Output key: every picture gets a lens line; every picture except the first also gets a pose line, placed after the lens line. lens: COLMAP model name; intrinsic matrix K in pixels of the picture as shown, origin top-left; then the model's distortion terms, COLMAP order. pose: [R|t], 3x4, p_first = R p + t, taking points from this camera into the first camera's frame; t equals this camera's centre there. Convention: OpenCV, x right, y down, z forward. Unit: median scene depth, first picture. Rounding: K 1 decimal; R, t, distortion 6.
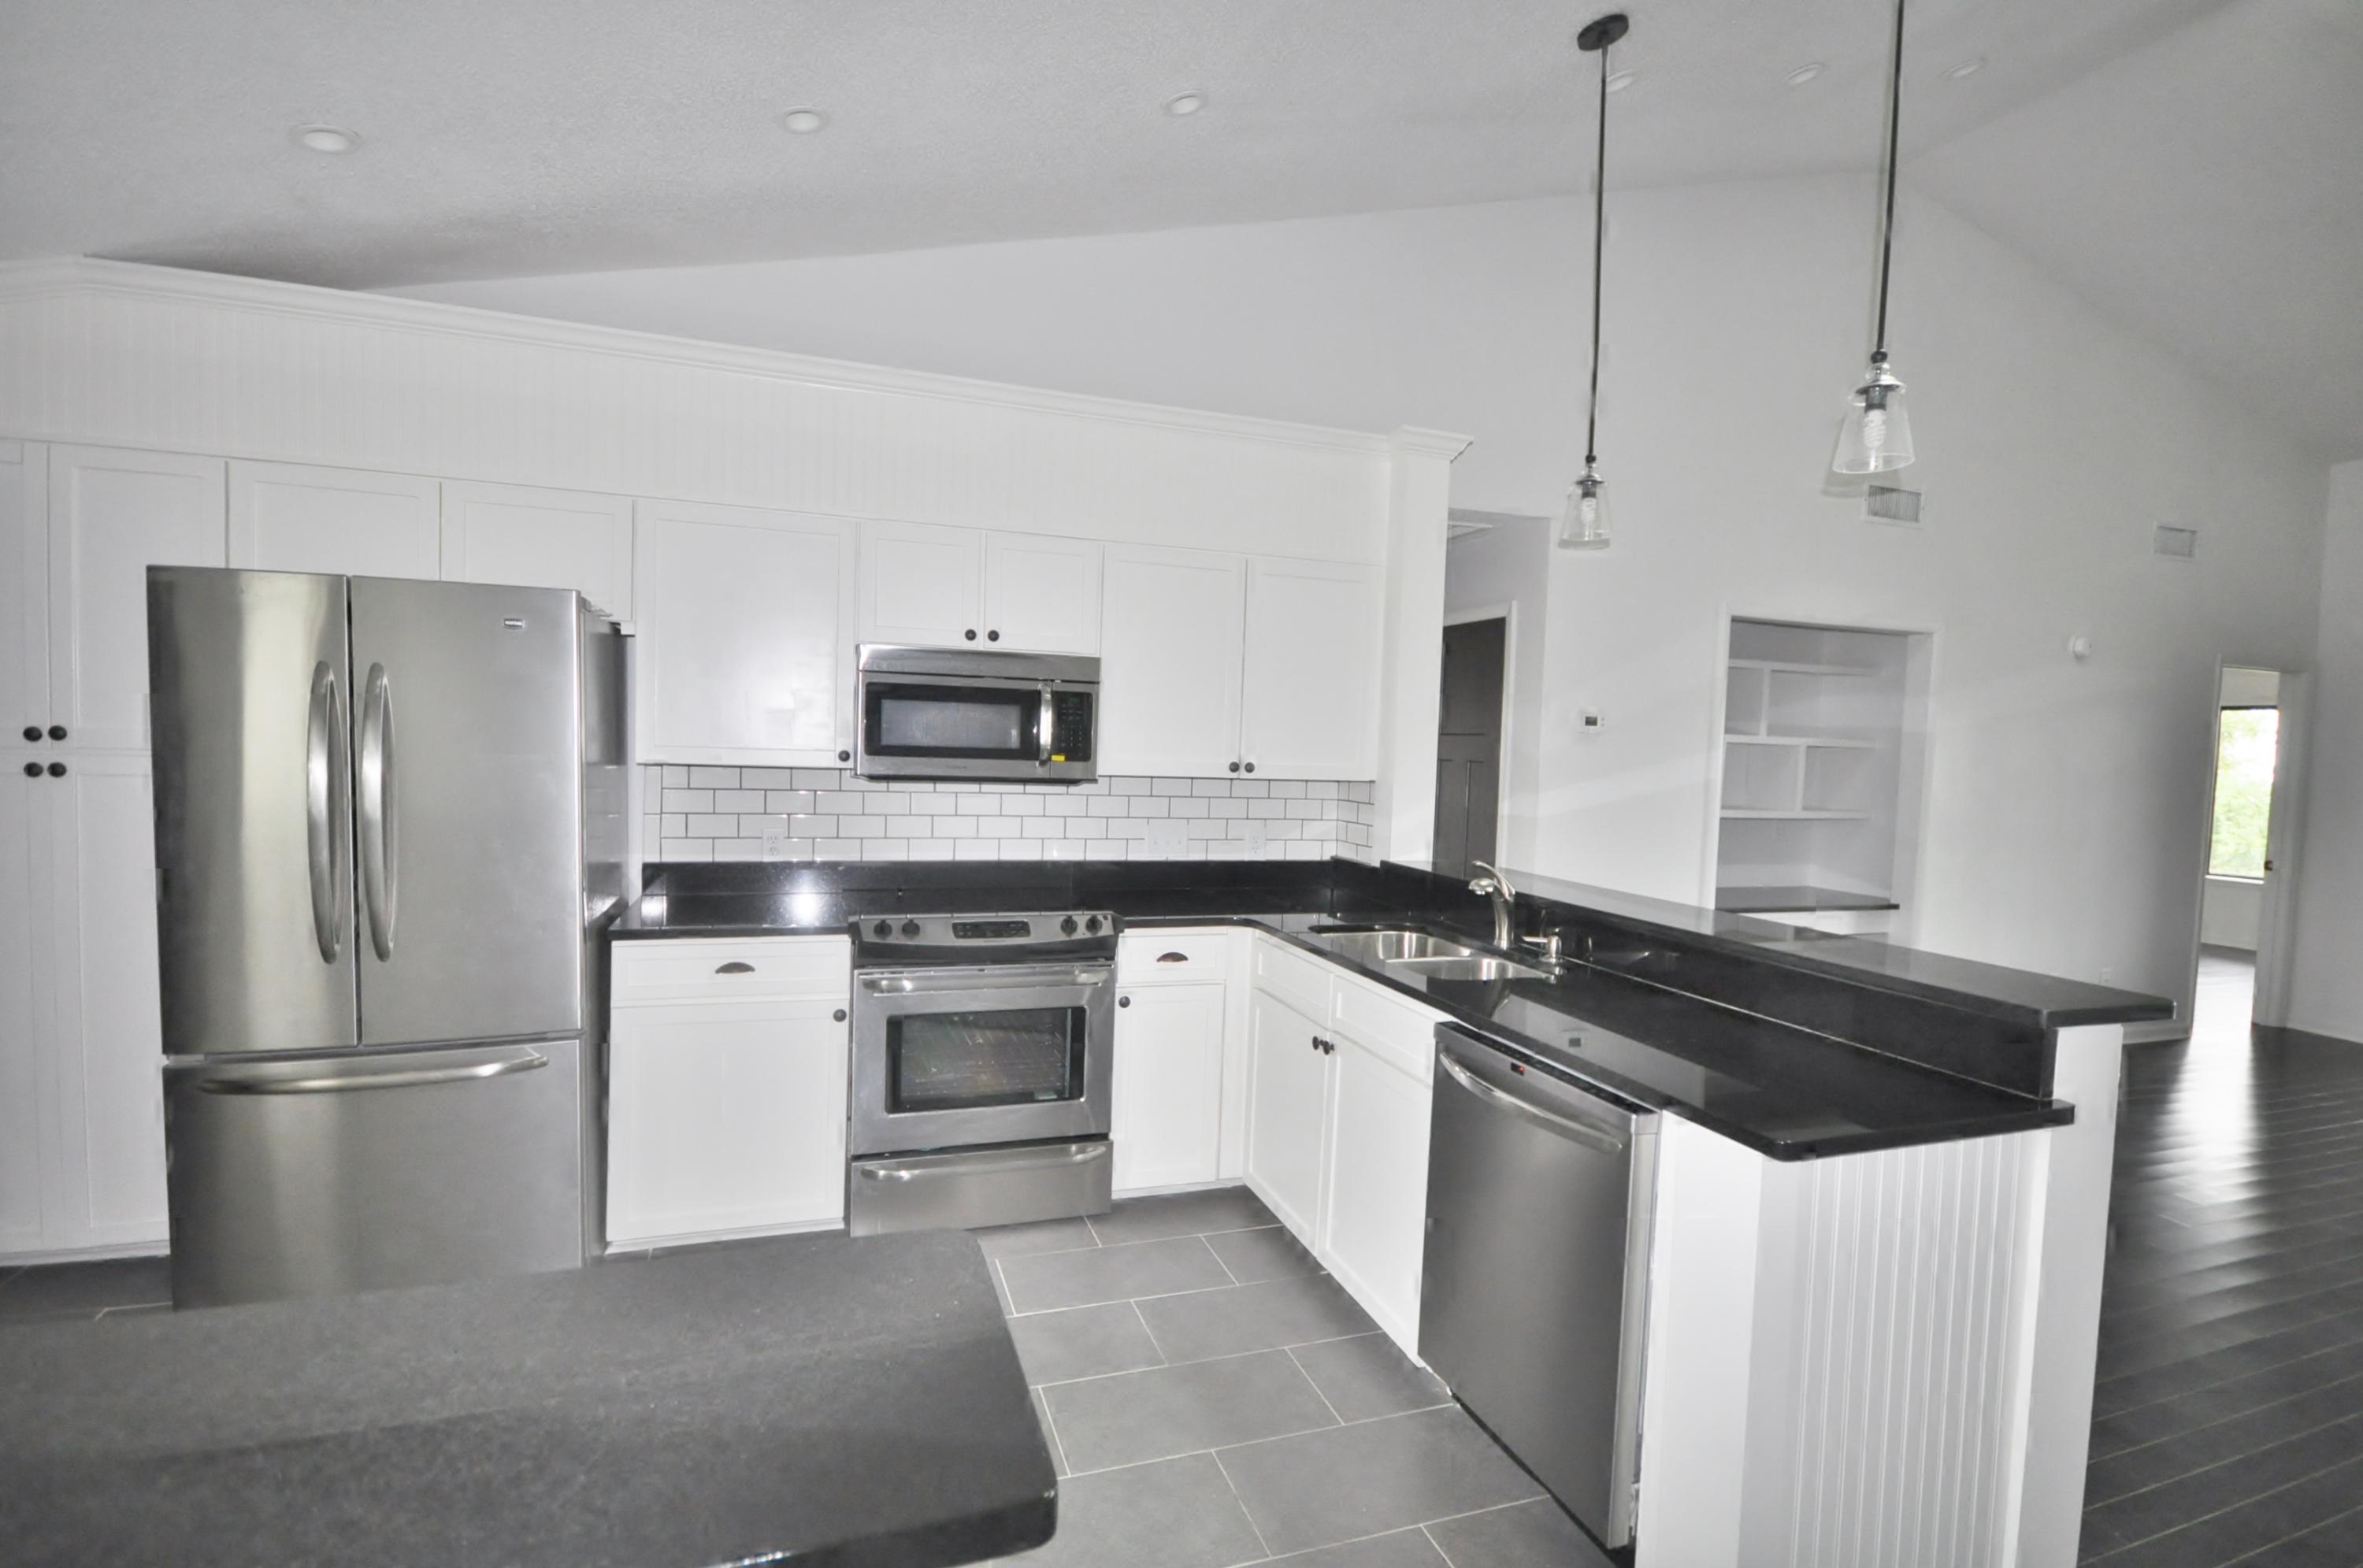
lens RADIAL K [[1072.6, 0, 1185.3], [0, 1072.6, 791.4], [0, 0, 1]] dist [0.006456, -0.000320]
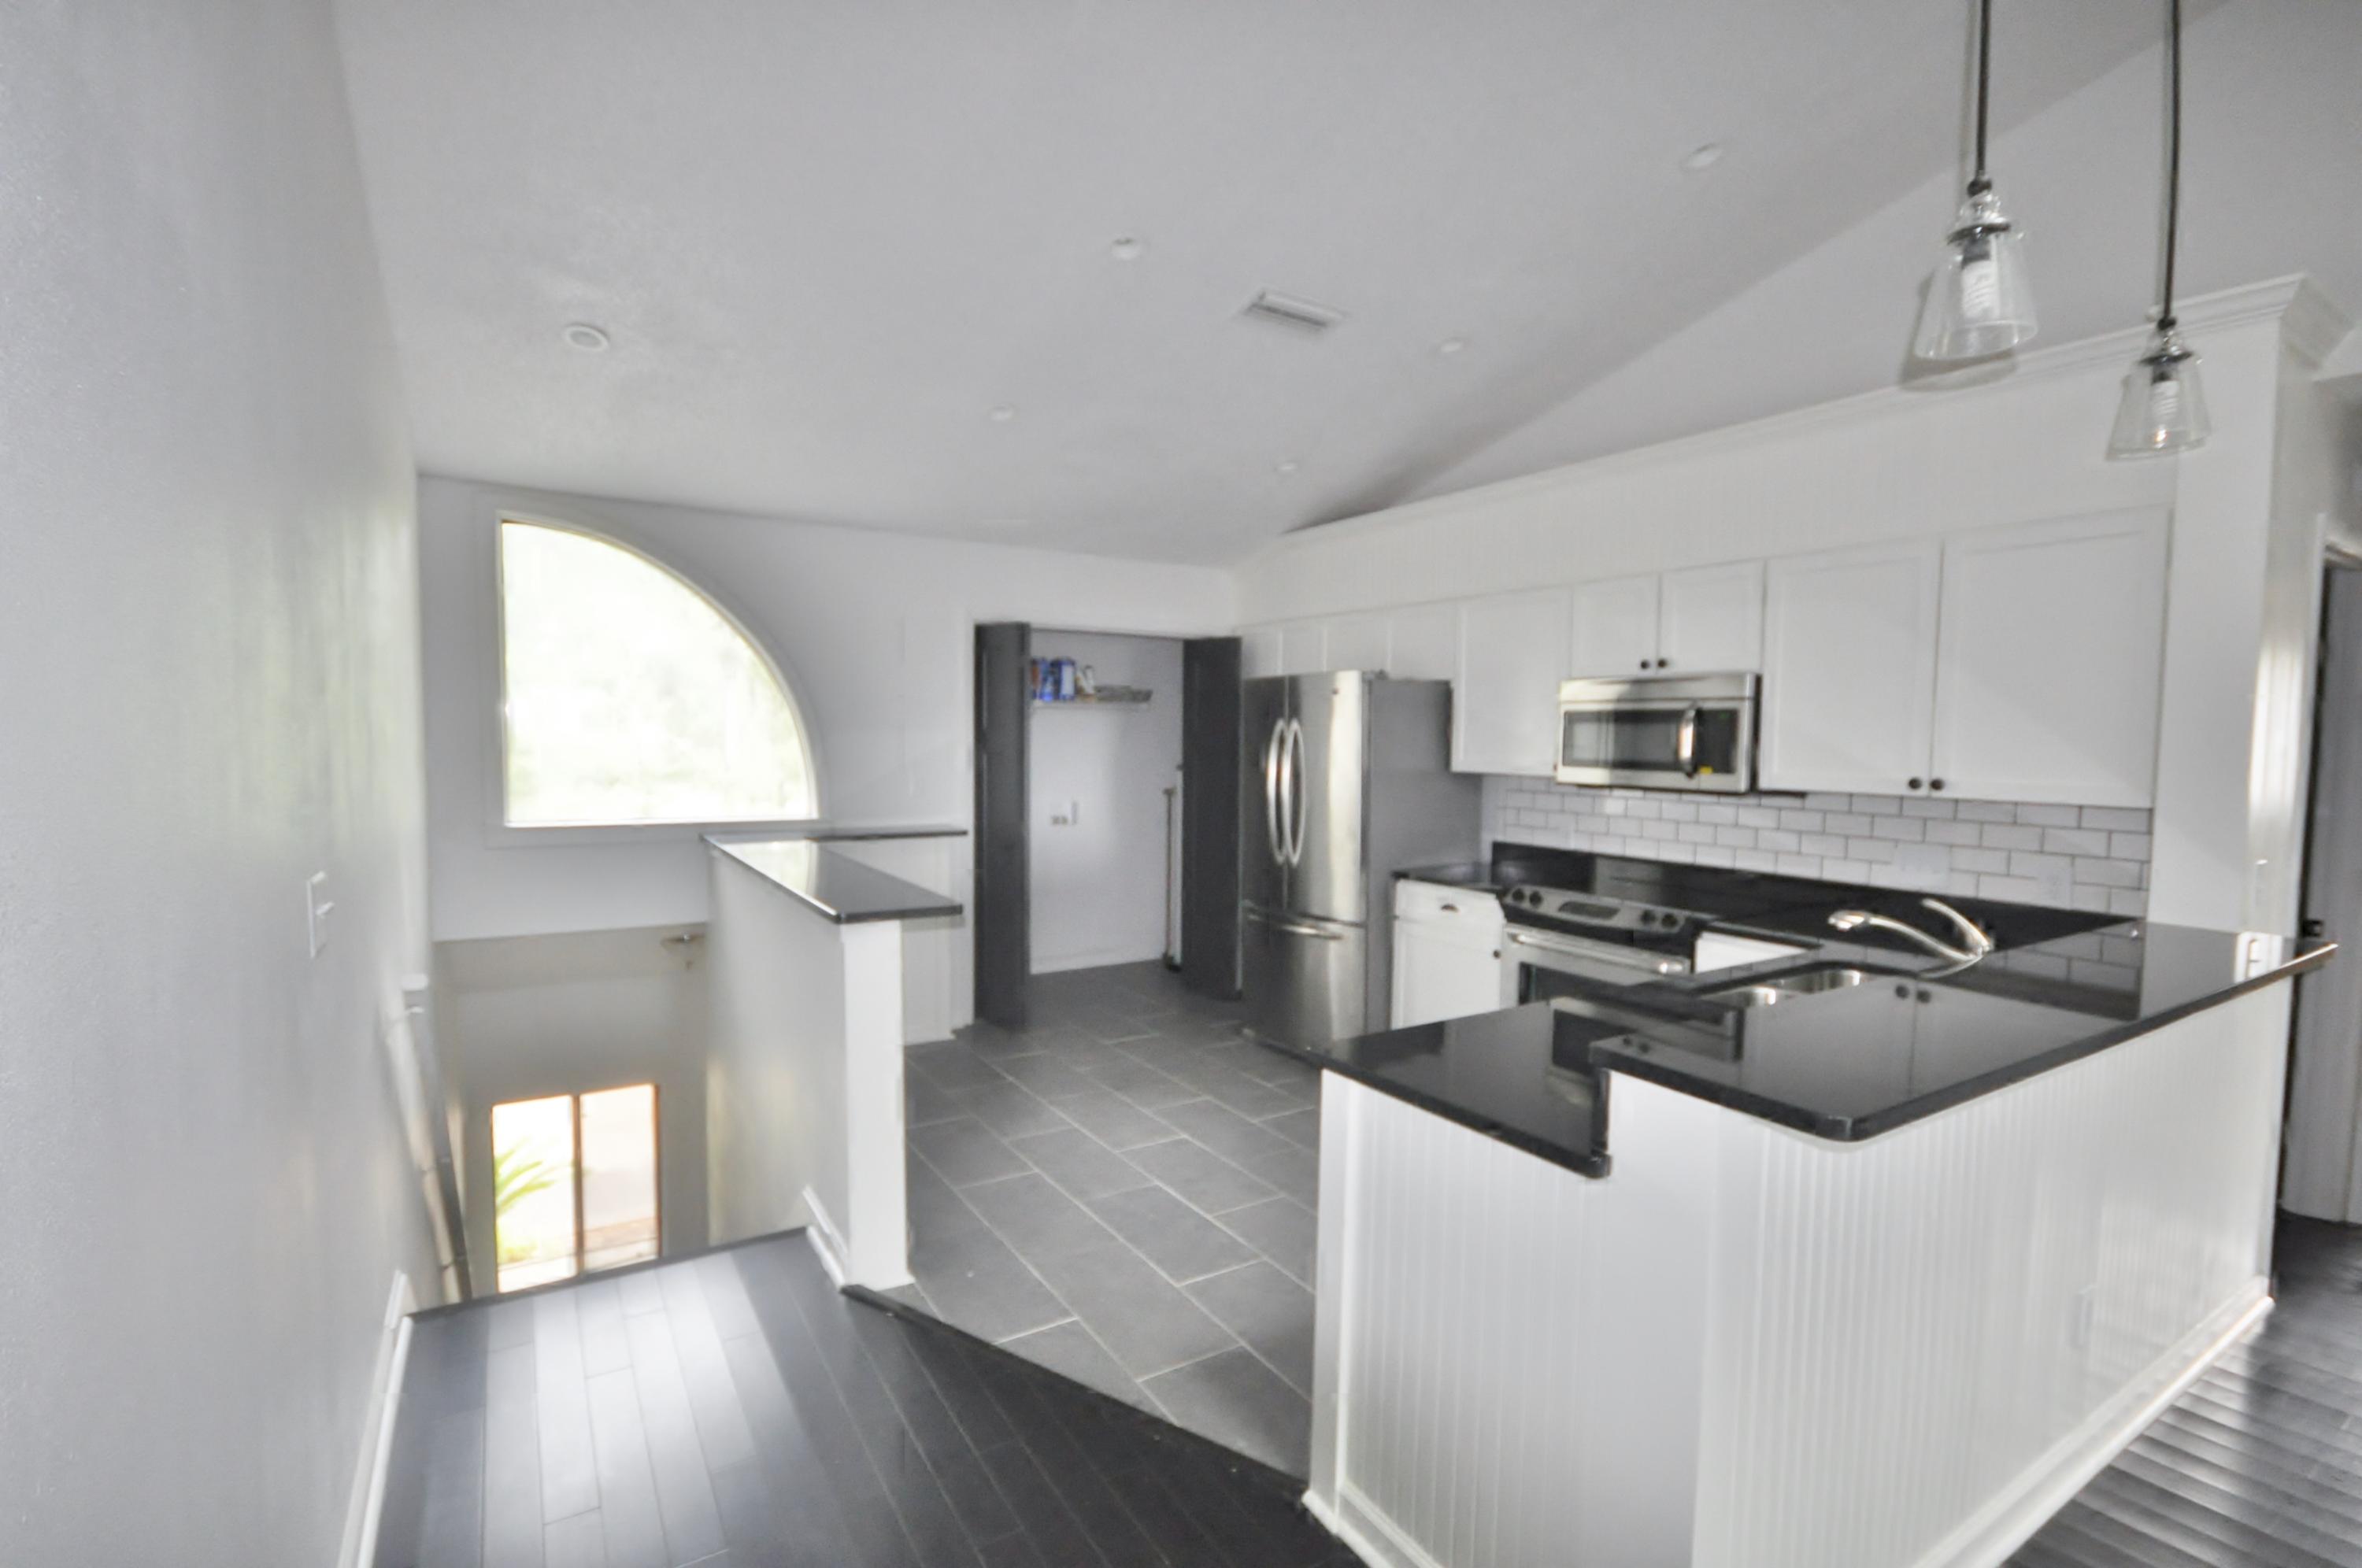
lens RADIAL K [[1072.1, 0, 1184.8], [0, 1072.1, 791.4], [0, 0, 1]] dist [0.006456, -0.000320]
pose [[0.242453, 0.021232, -0.969931, 0.745481], [-0.053259, 0.998544, 0.008545, 0.007784], [0.968700, 0.049586, 0.243231, 0.215913]]
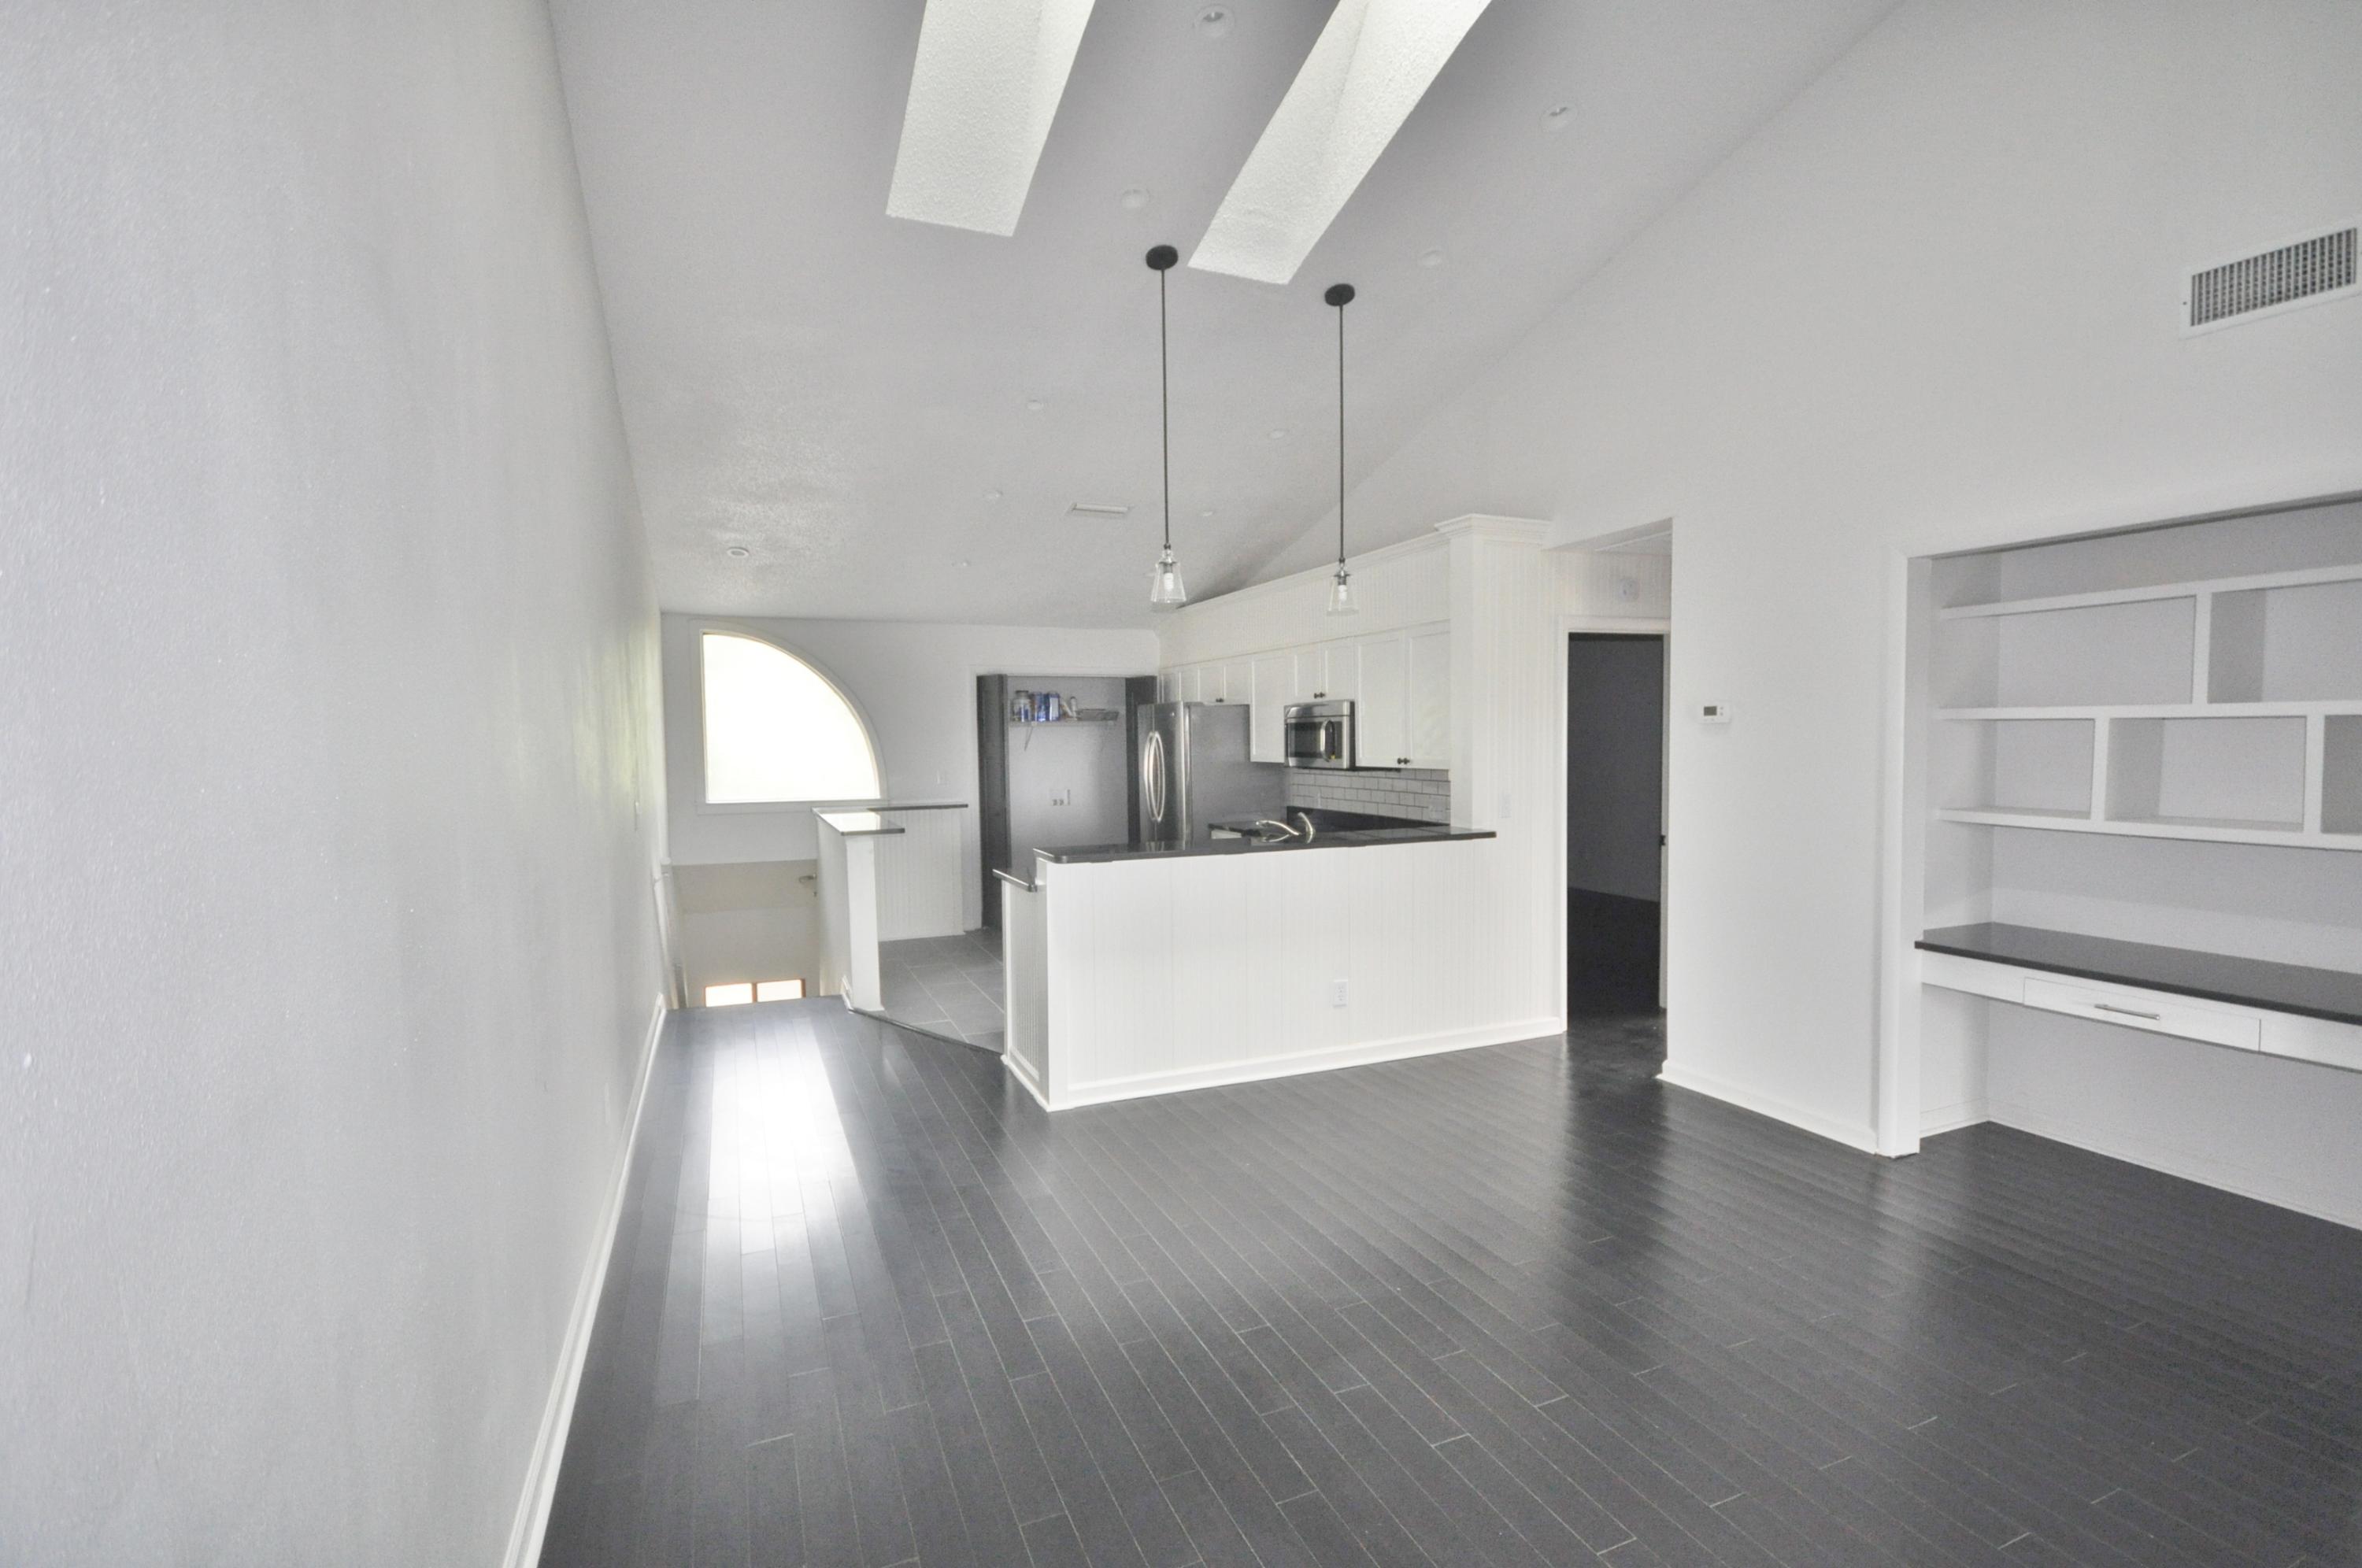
lens RADIAL K [[1096.7, 0, 1181.0], [0, 1096.7, 784.0], [0, 0, 1]] dist [0.000537, -0.000067]
pose [[0.077512, 0.005942, -0.996974, 1.649977], [-0.034795, 0.999389, 0.003251, 0.017951], [0.996384, 0.034437, 0.077672, 0.546380]]
